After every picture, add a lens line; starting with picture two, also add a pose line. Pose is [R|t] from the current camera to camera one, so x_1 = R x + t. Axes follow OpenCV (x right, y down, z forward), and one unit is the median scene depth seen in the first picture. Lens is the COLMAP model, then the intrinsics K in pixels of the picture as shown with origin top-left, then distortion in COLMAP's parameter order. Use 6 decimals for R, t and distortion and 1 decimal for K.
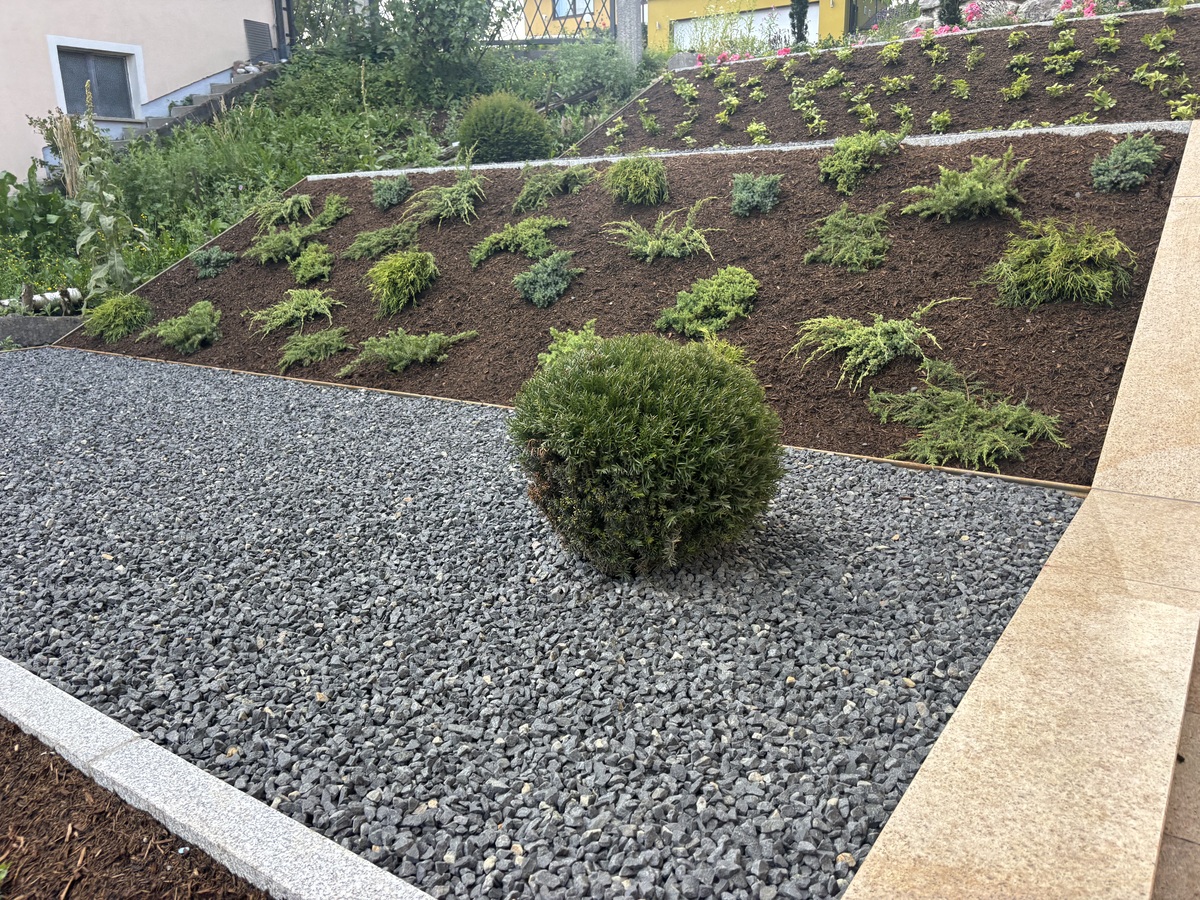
lens RADIAL K [[835.4, 0, 600.0], [0, 835.4, 450.0], [0, 0, 1]] dist [0.031608, -0.018721]
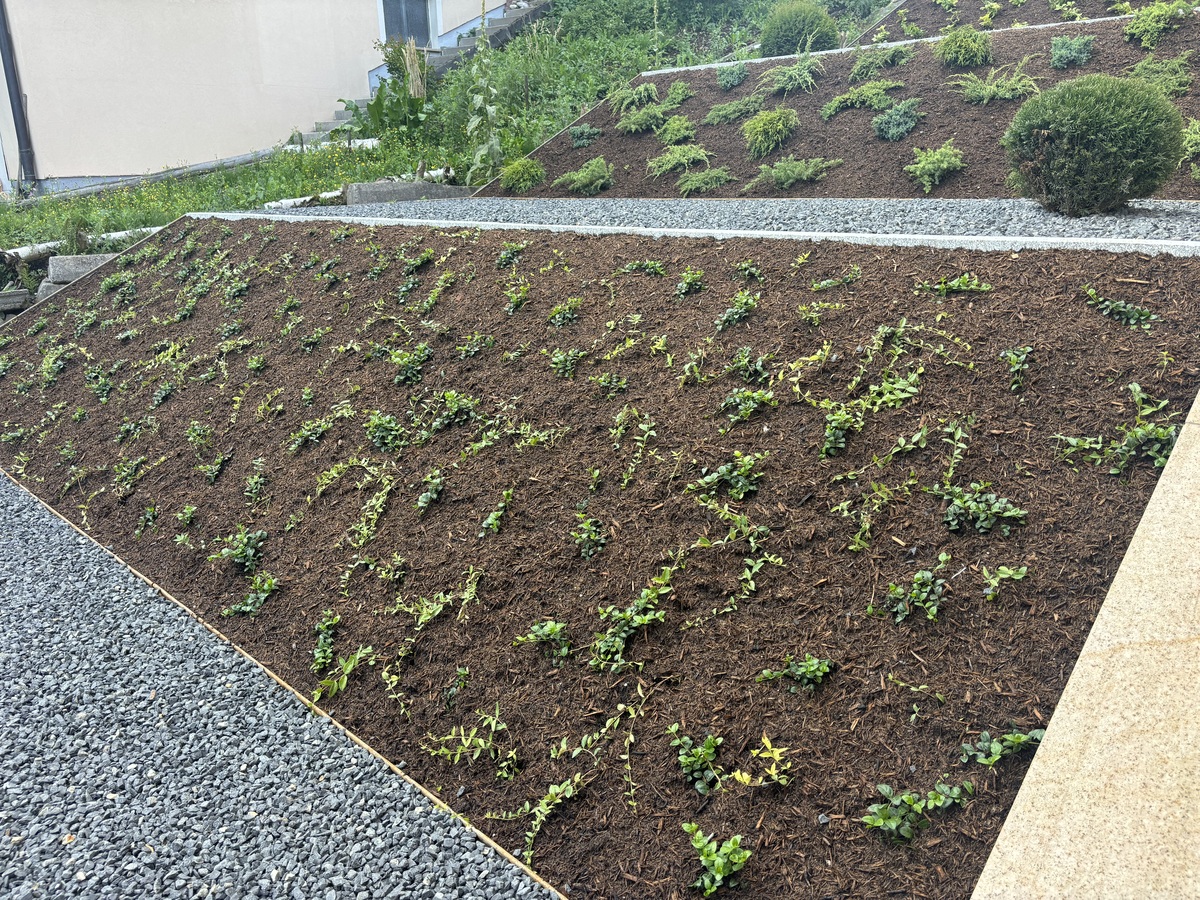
lens RADIAL K [[835.4, 0, 600.0], [0, 835.4, 450.0], [0, 0, 1]] dist [0.031608, -0.018721]
pose [[0.989279, 0.049412, -0.137425, -0.292458], [-0.043712, 0.998067, 0.044186, 0.255400], [0.139343, -0.037705, 0.989526, -0.377339]]
